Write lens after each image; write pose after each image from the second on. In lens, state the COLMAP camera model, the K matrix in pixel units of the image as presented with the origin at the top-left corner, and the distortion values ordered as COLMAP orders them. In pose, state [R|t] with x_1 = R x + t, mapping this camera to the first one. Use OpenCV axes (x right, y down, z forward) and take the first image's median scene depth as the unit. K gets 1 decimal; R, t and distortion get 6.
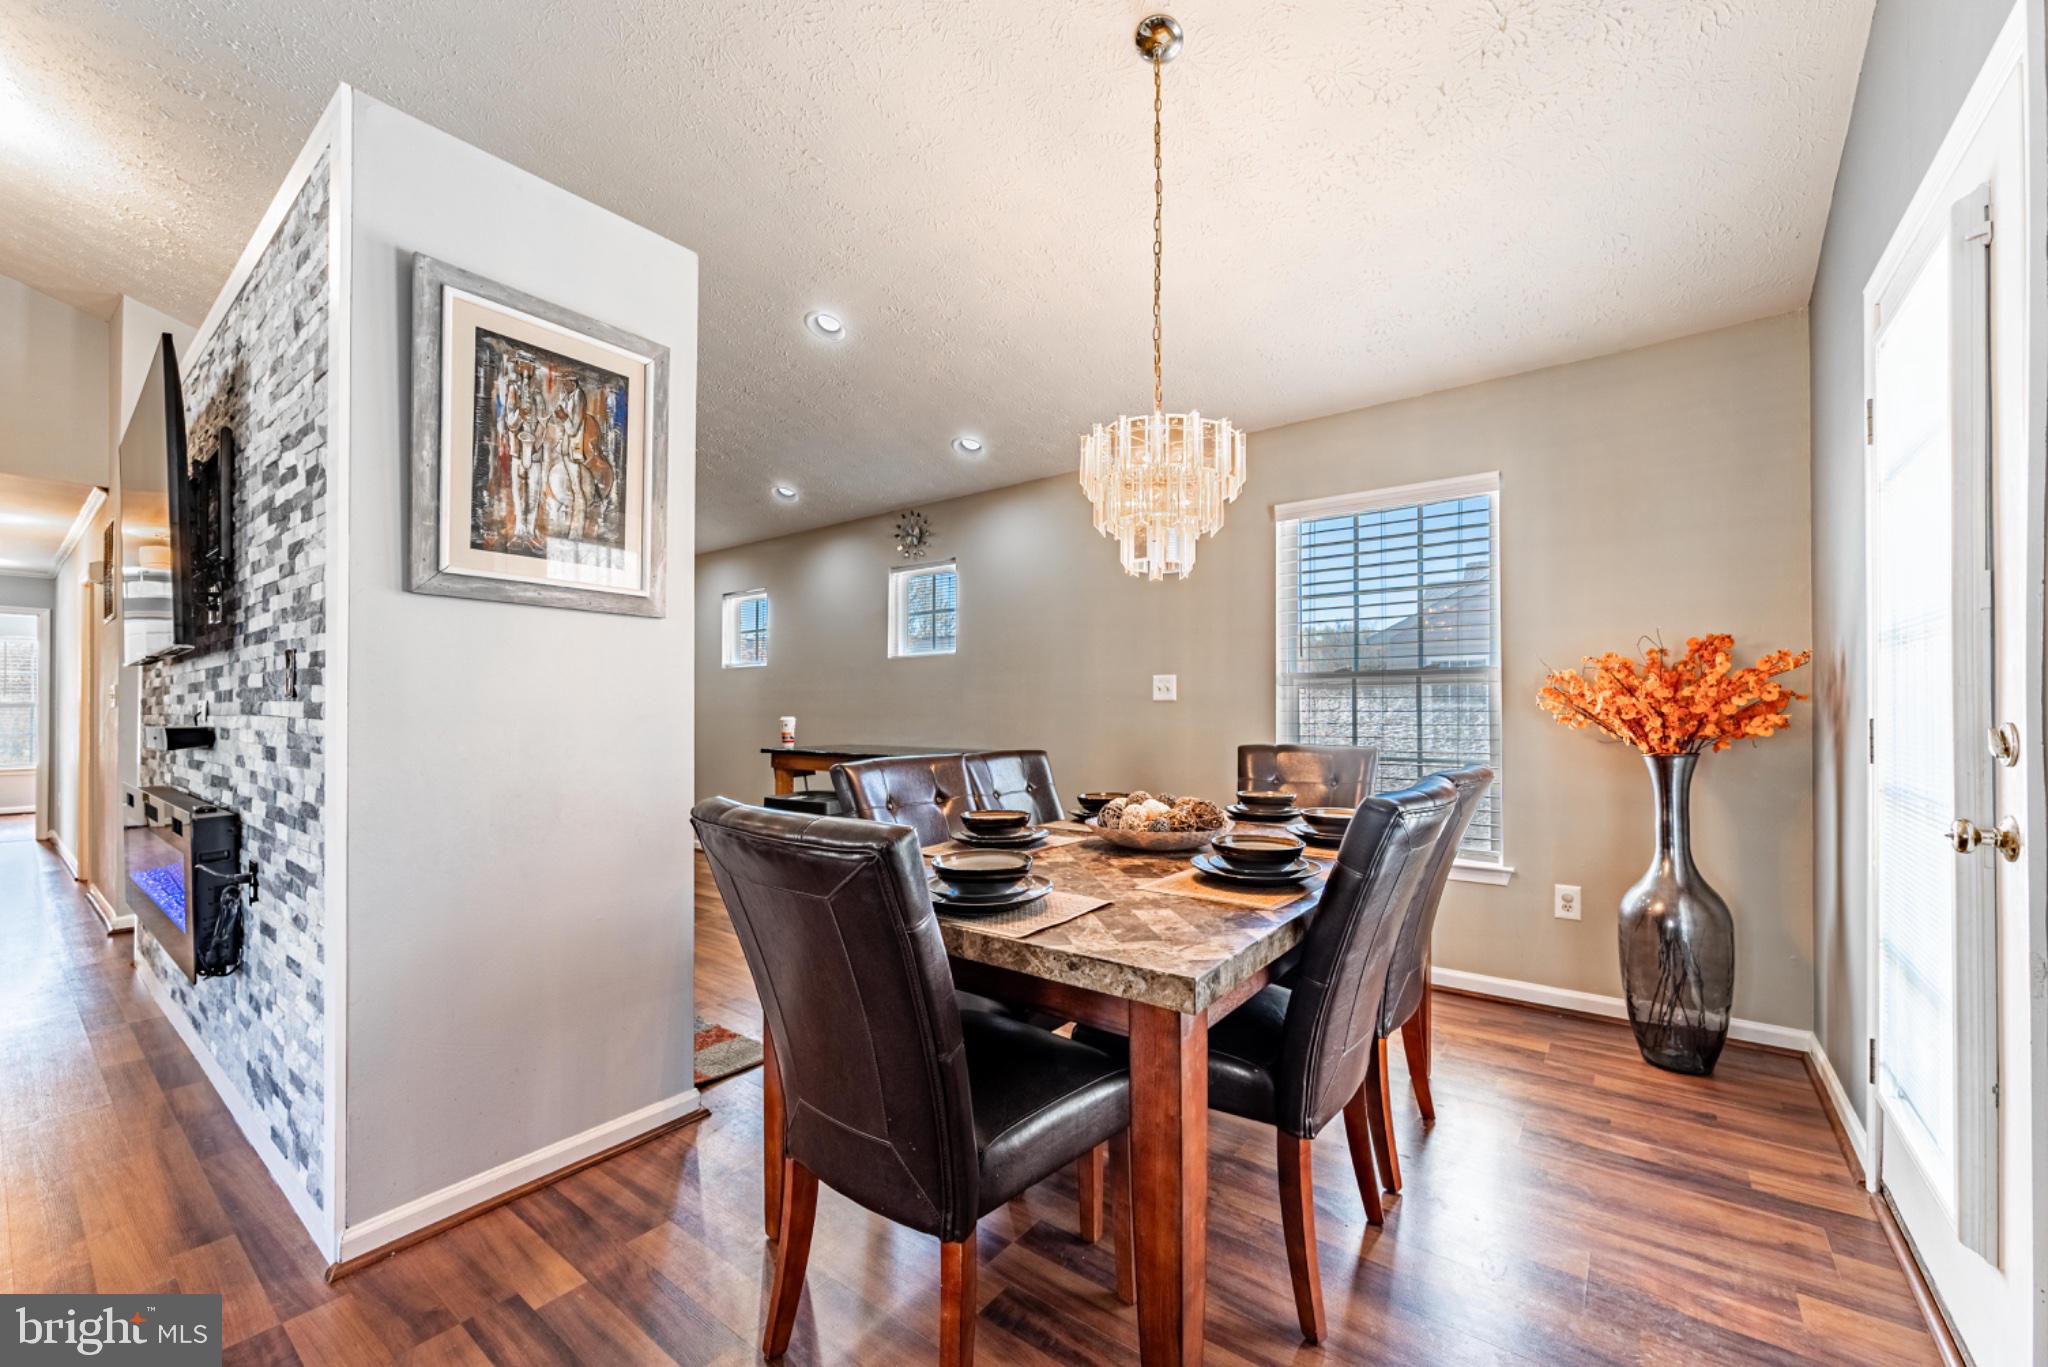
lens RADIAL K [[817.8, 0, 1016.1], [0, 817.8, 702.1], [0, 0, 1]] dist [-0.000189, 0.000051]
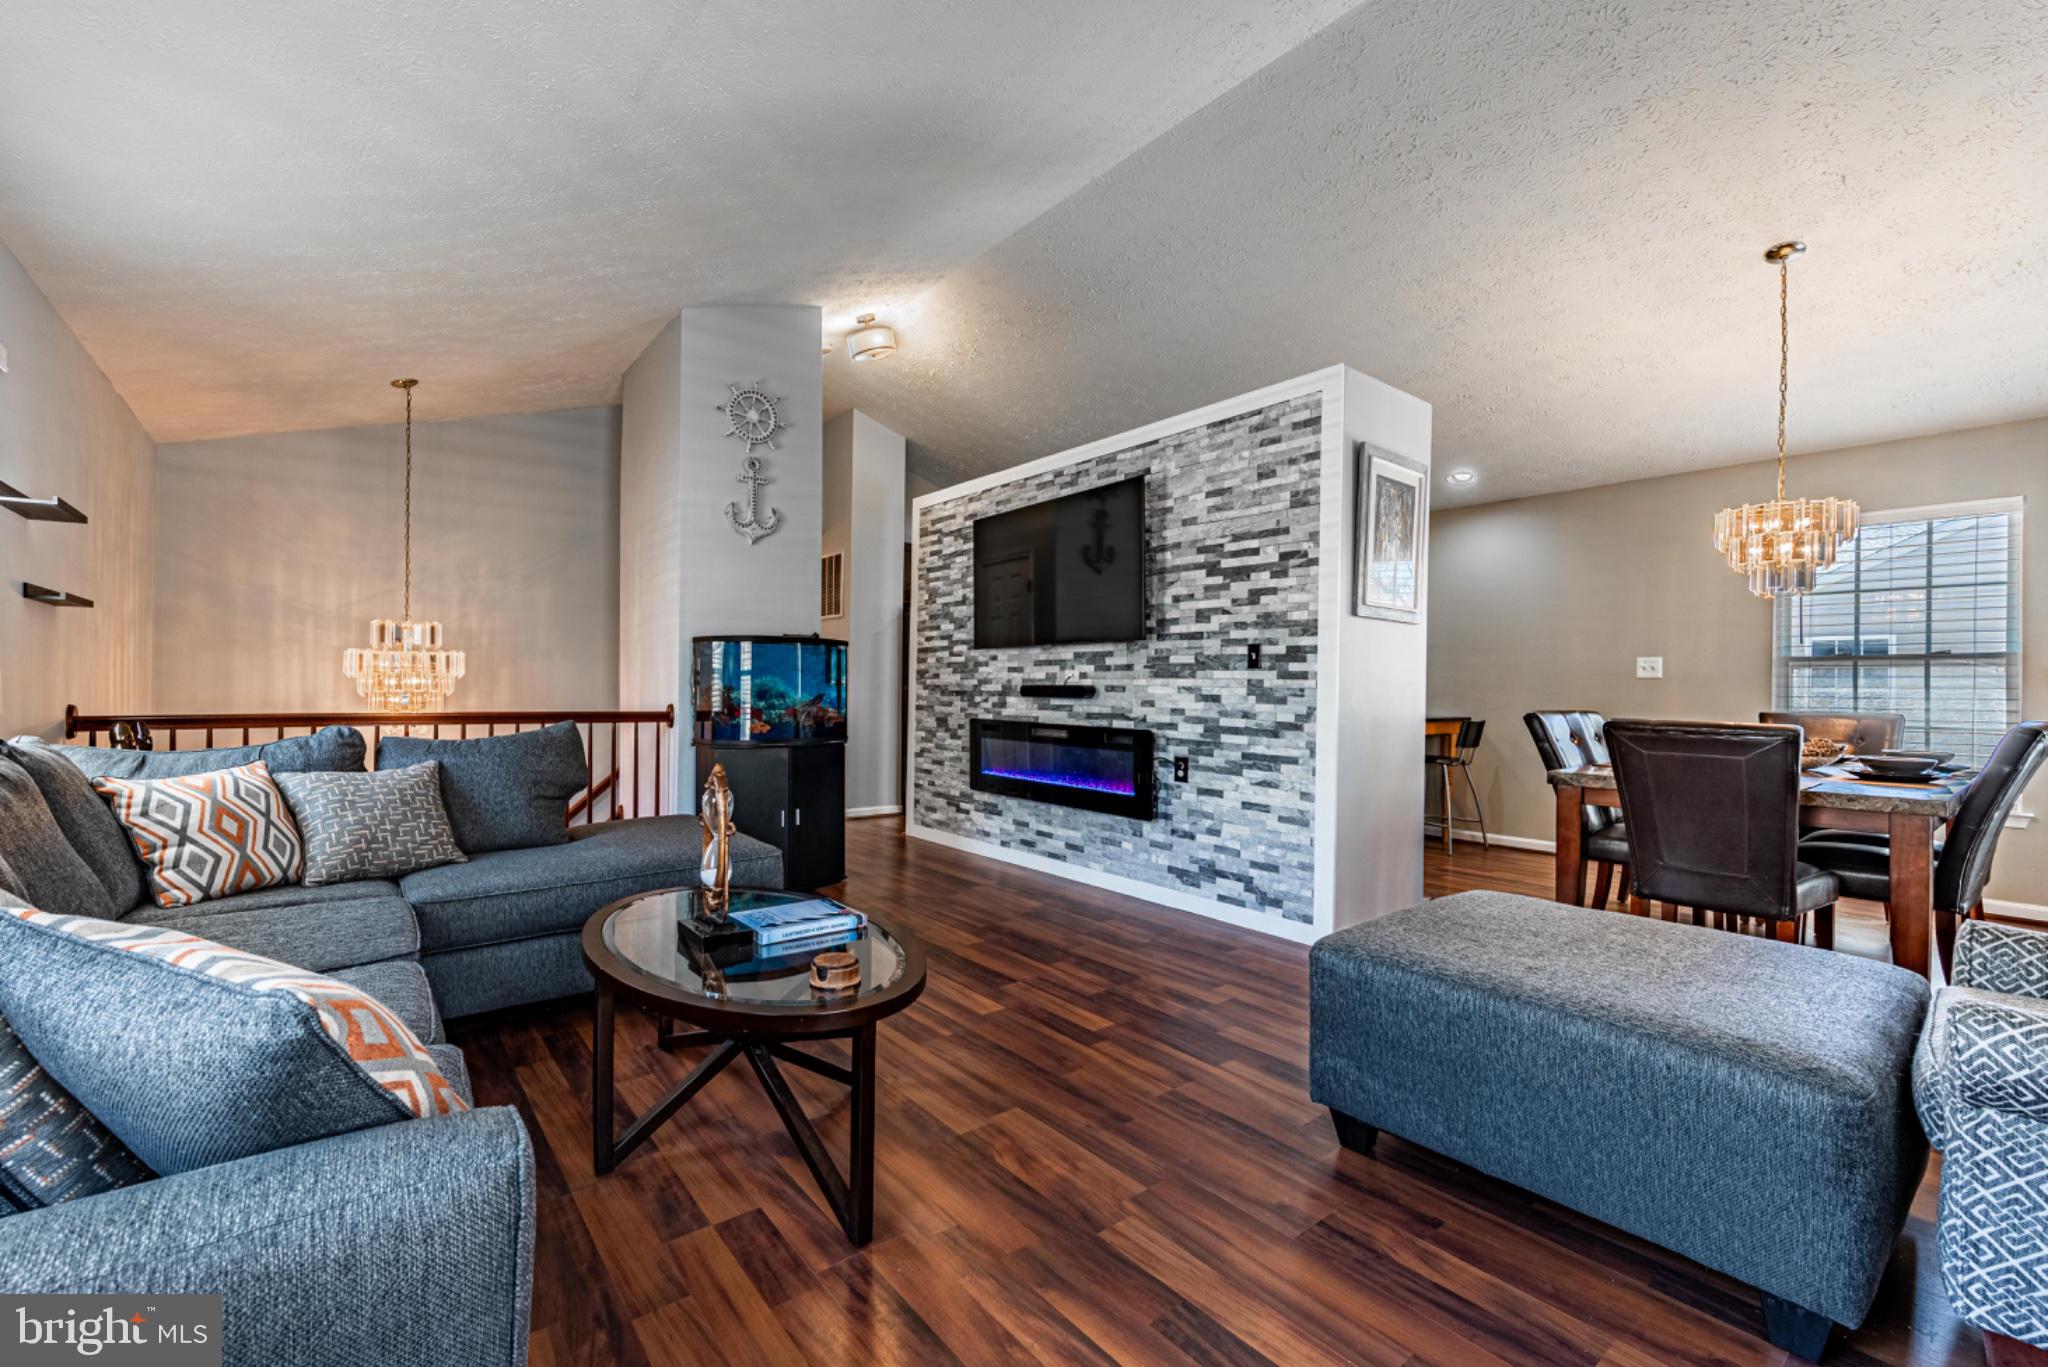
lens RADIAL K [[817.8, 0, 1025.3], [0, 817.8, 680.1], [0, 0, 1]] dist [-0.000189, 0.000051]
pose [[0.964195, 0.012242, -0.264912, -0.520667], [-0.012026, 0.999925, 0.002438, 0.013246], [0.264922, 0.000835, 0.964269, -0.581296]]
